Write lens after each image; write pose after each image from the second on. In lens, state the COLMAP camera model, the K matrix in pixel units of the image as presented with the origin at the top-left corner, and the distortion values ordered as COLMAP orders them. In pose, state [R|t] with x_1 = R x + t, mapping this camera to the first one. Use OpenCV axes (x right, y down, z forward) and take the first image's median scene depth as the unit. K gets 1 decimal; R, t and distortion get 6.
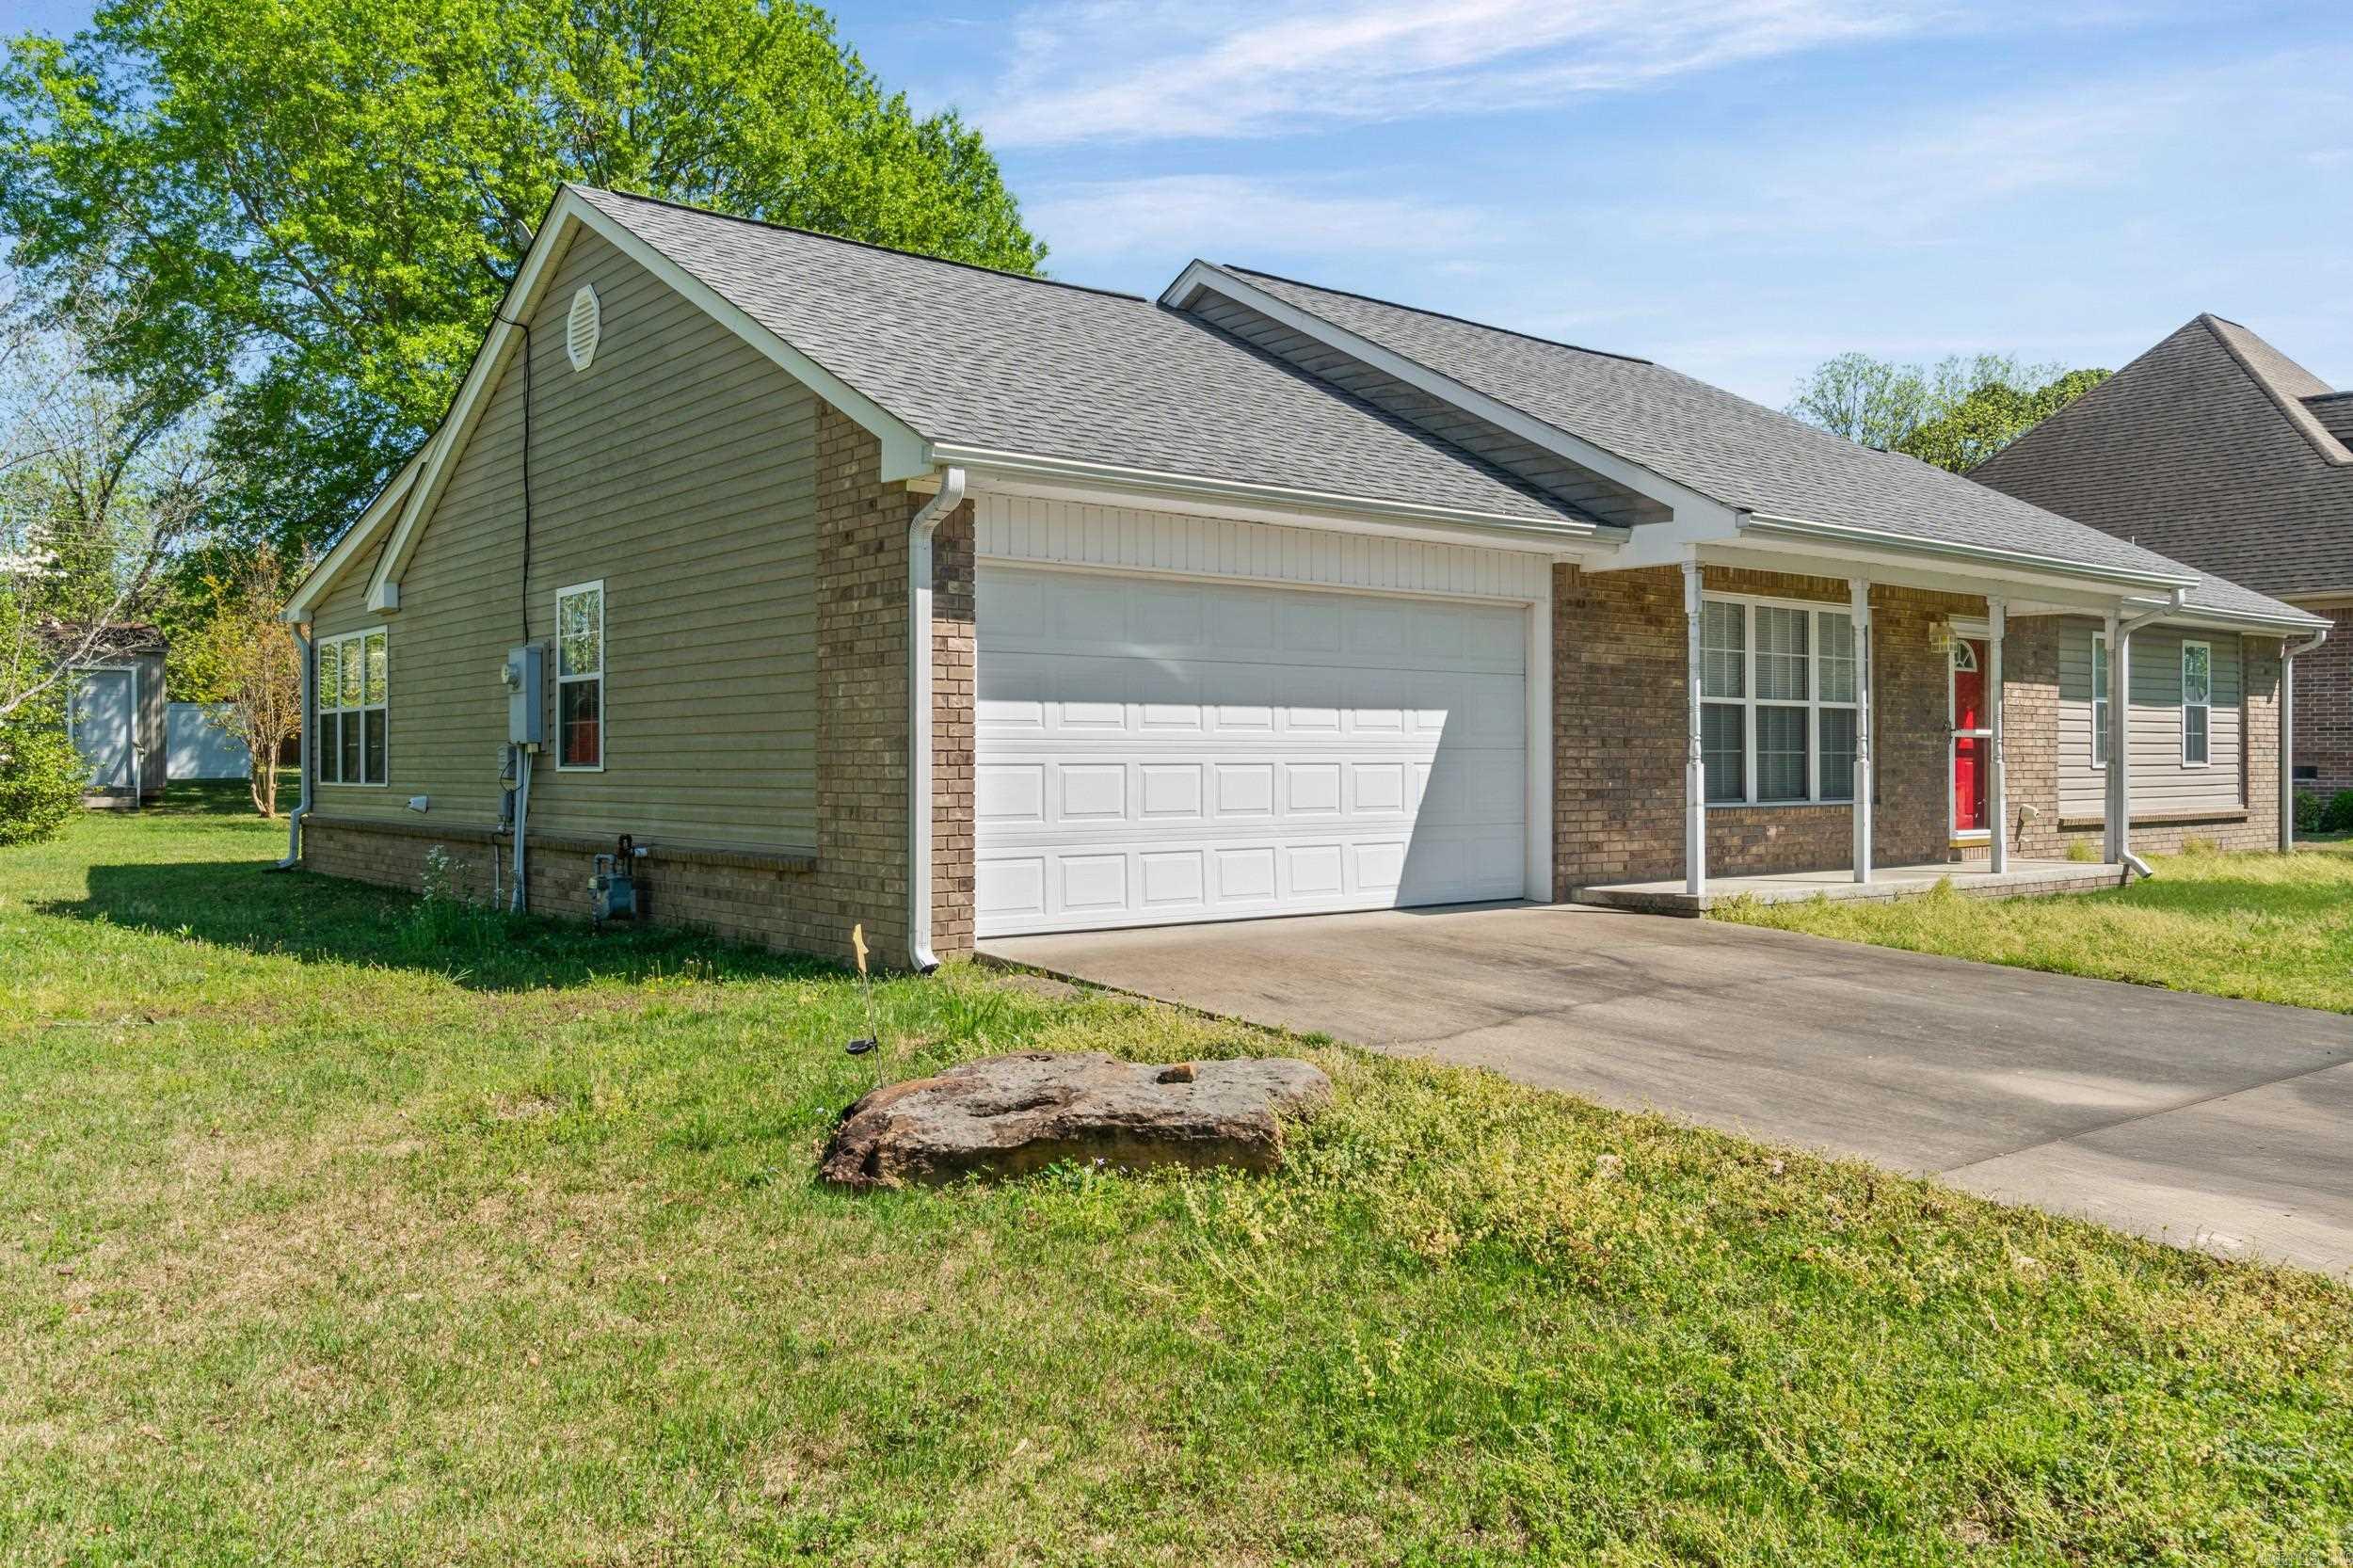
lens RADIAL K [[1824.5, 0, 1172.6], [0, 1824.5, 775.2], [0, 0, 1]] dist [0.006675, -0.005200]
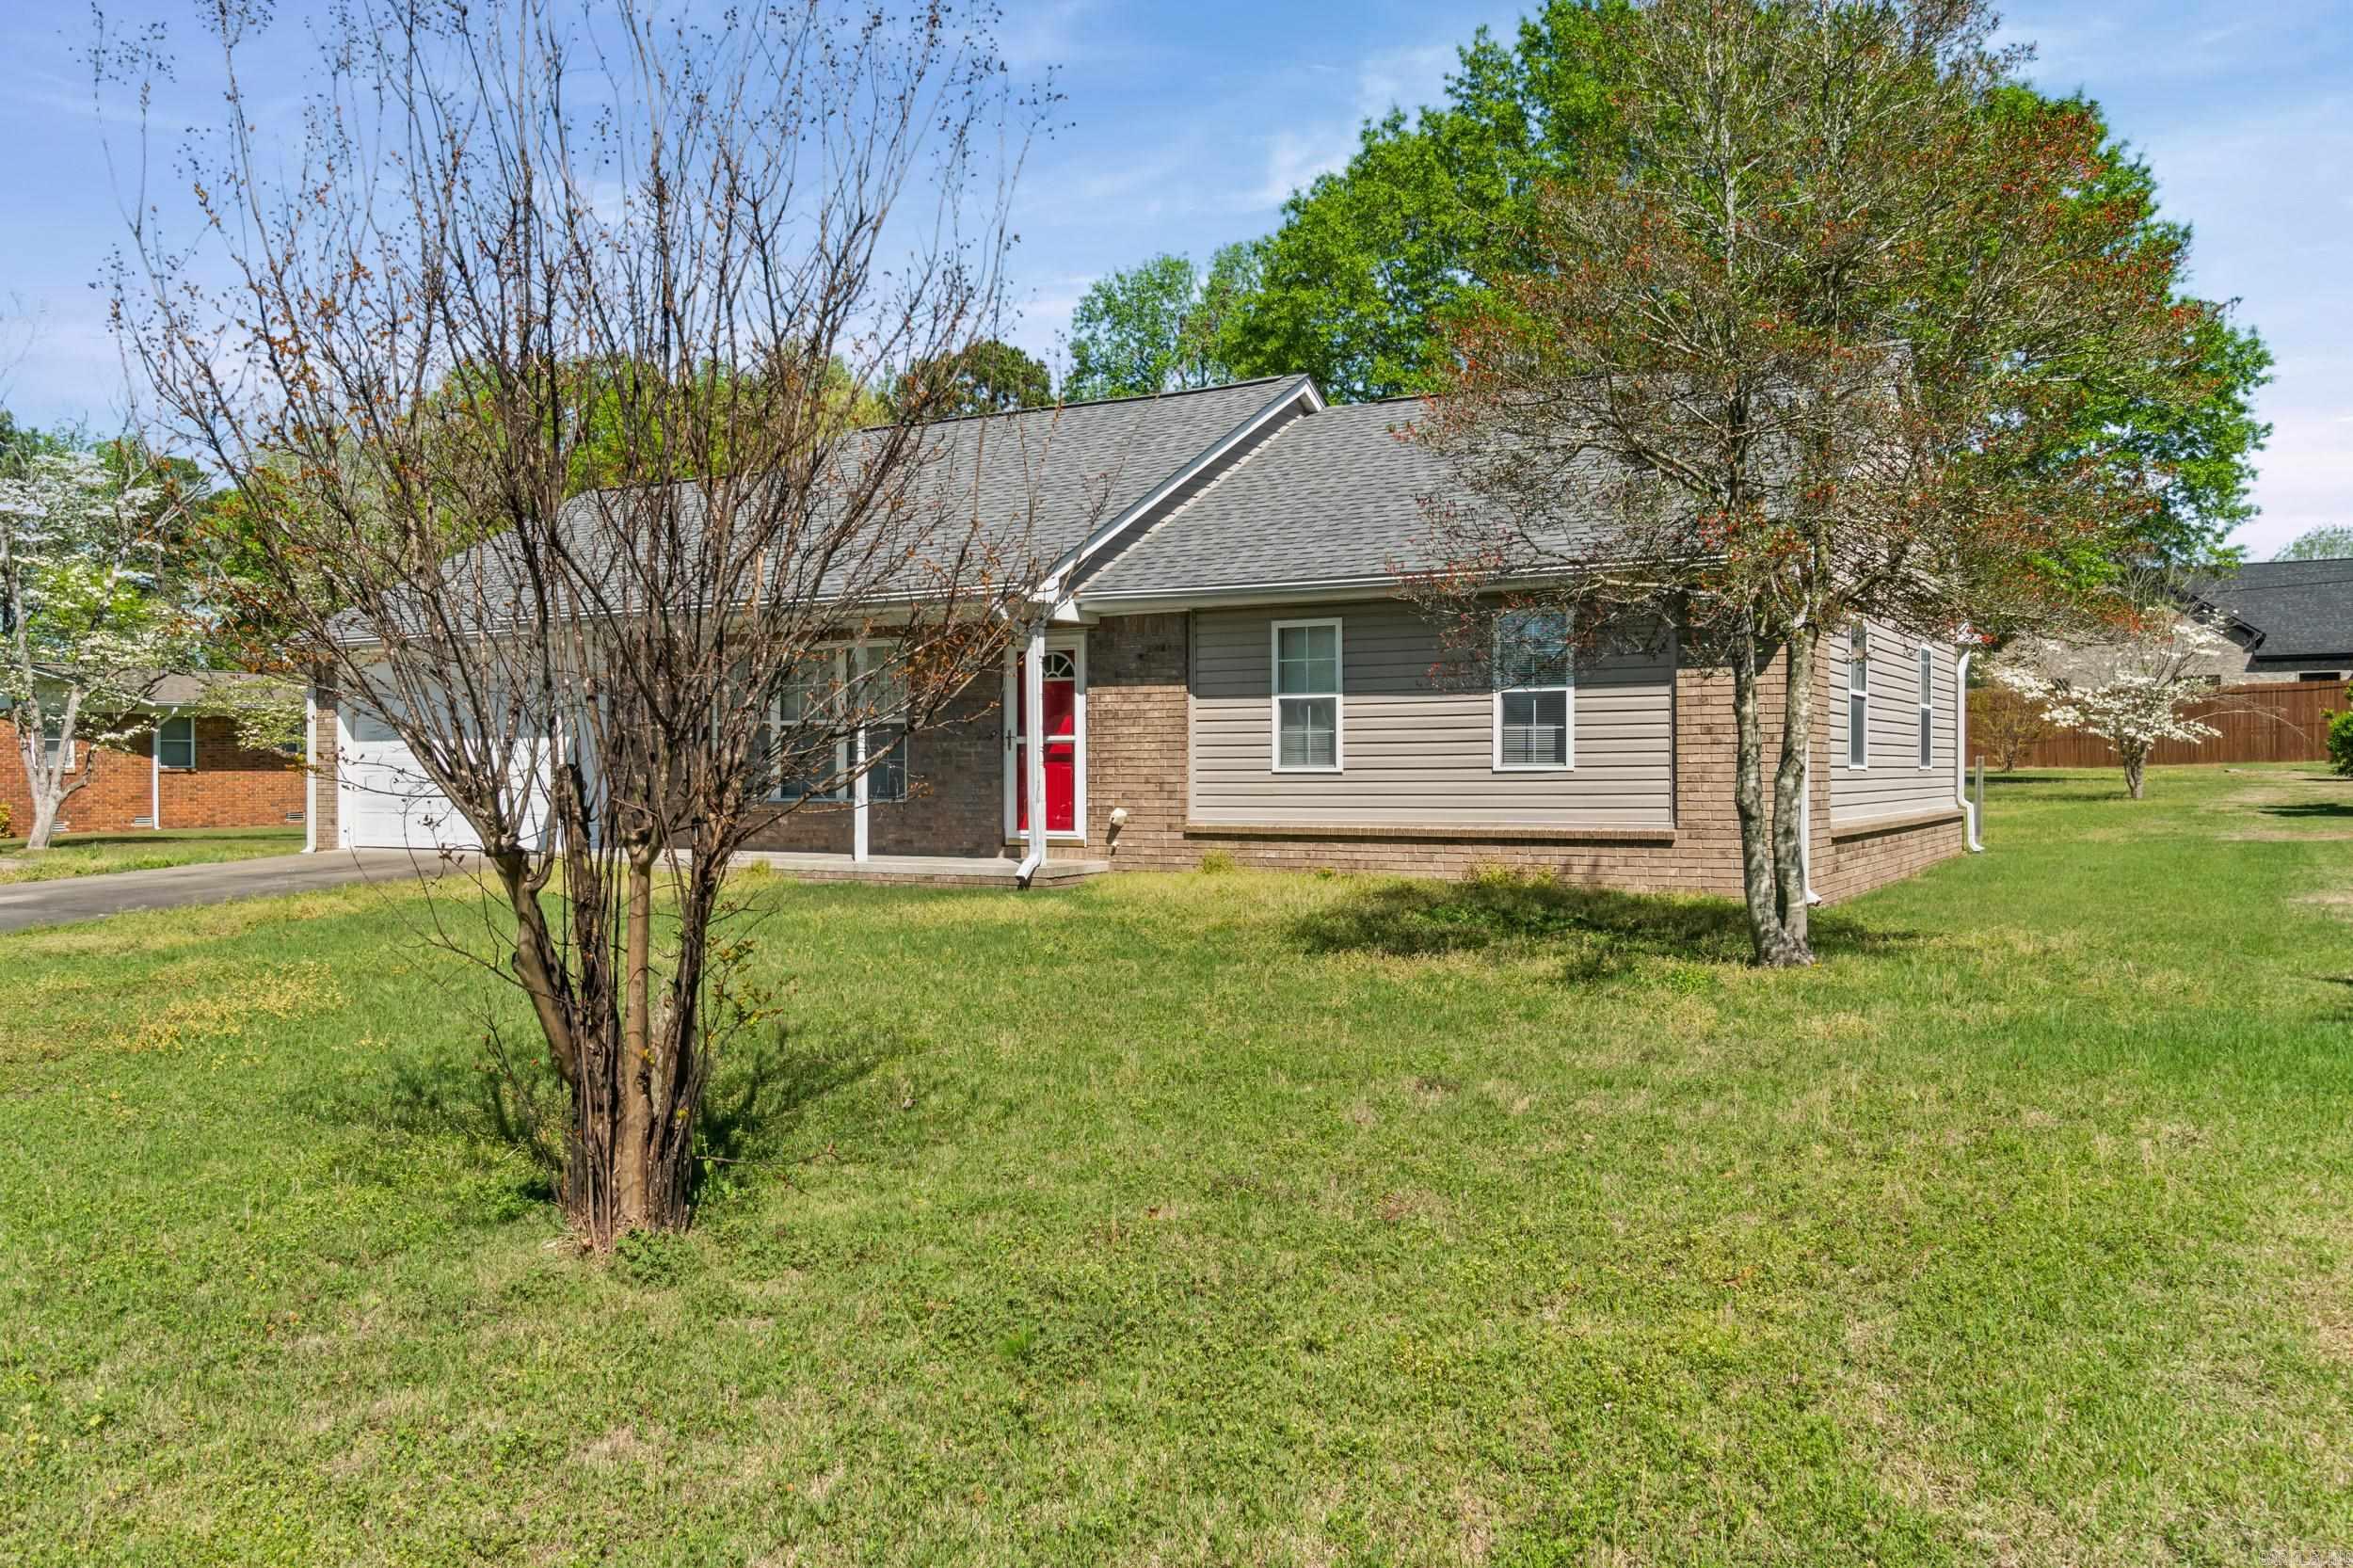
lens RADIAL K [[1824.5, 0, 1174.5], [0, 1824.5, 782.4], [0, 0, 1]] dist [0.006675, -0.005200]
pose [[0.354465, 0.010601, -0.935009, 1.938372], [0.001450, 0.999928, 0.011886, -0.013784], [0.935068, -0.005569, 0.354424, 0.924417]]
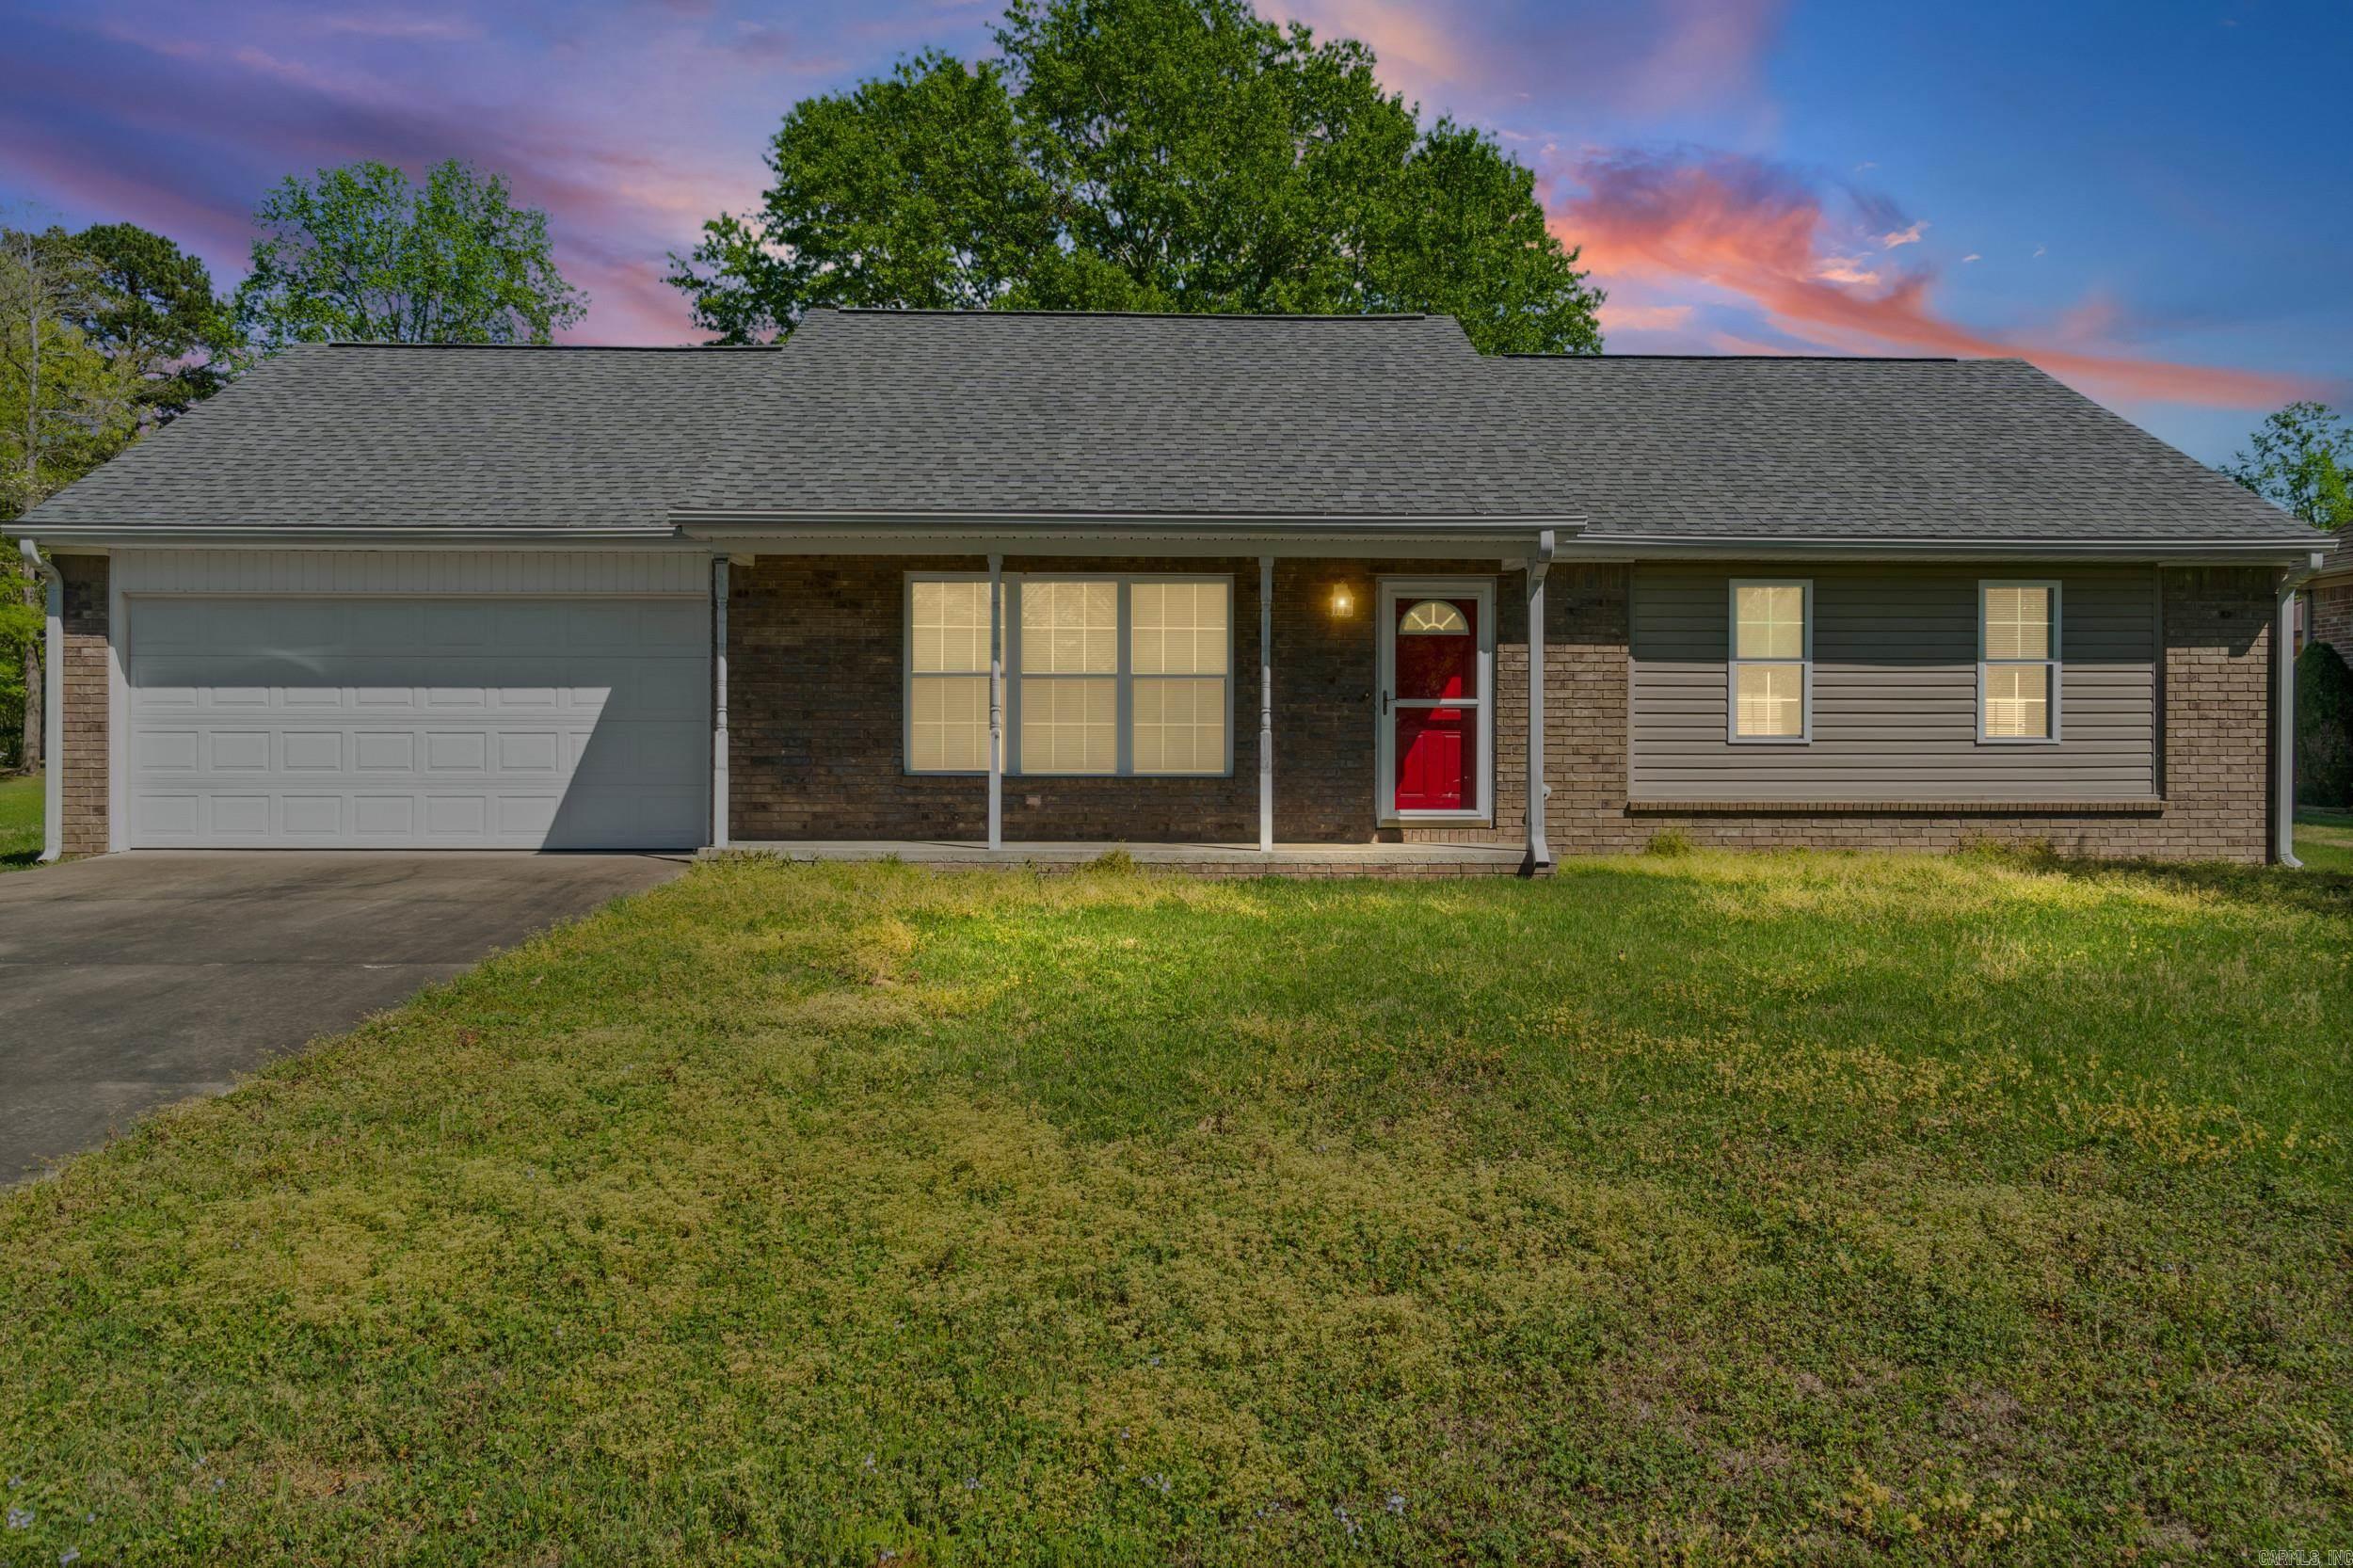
lens RADIAL K [[1824.5, 0, 1178.4], [0, 1824.5, 780.5], [0, 0, 1]] dist [0.006675, -0.005200]
pose [[0.791248, 0.013058, -0.611355, 1.186226], [-0.007992, 0.999907, 0.011013, 0.008823], [0.611443, -0.003828, 0.791280, 0.274472]]
